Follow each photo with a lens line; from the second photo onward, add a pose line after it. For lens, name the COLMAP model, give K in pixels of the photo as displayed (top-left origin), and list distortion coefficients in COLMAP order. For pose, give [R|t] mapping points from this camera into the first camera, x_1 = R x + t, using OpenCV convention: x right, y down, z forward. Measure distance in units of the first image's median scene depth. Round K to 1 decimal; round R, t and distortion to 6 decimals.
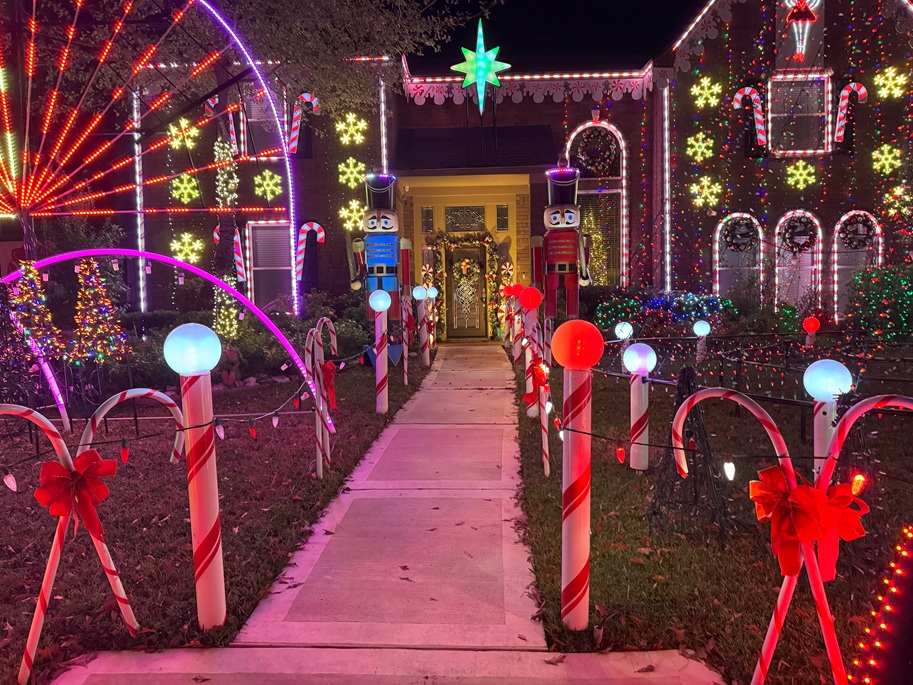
lens RADIAL K [[638.7, 0, 456.5], [0, 638.7, 342.5], [0, 0, 1]] dist [0.113801, -0.184389]
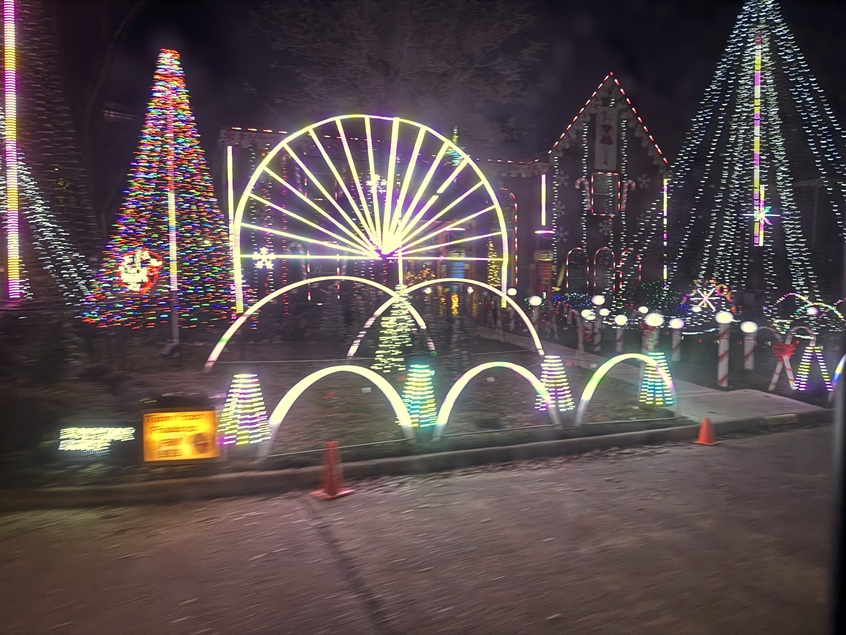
lens RADIAL K [[591.8, 0, 423.0], [0, 591.8, 317.5], [0, 0, 1]] dist [0.113801, -0.184389]
pose [[0.920618, -0.009422, 0.390351, -1.157110], [0.013744, 0.999871, -0.008280, 0.004546], [-0.390222, 0.012988, 0.920629, -0.662074]]
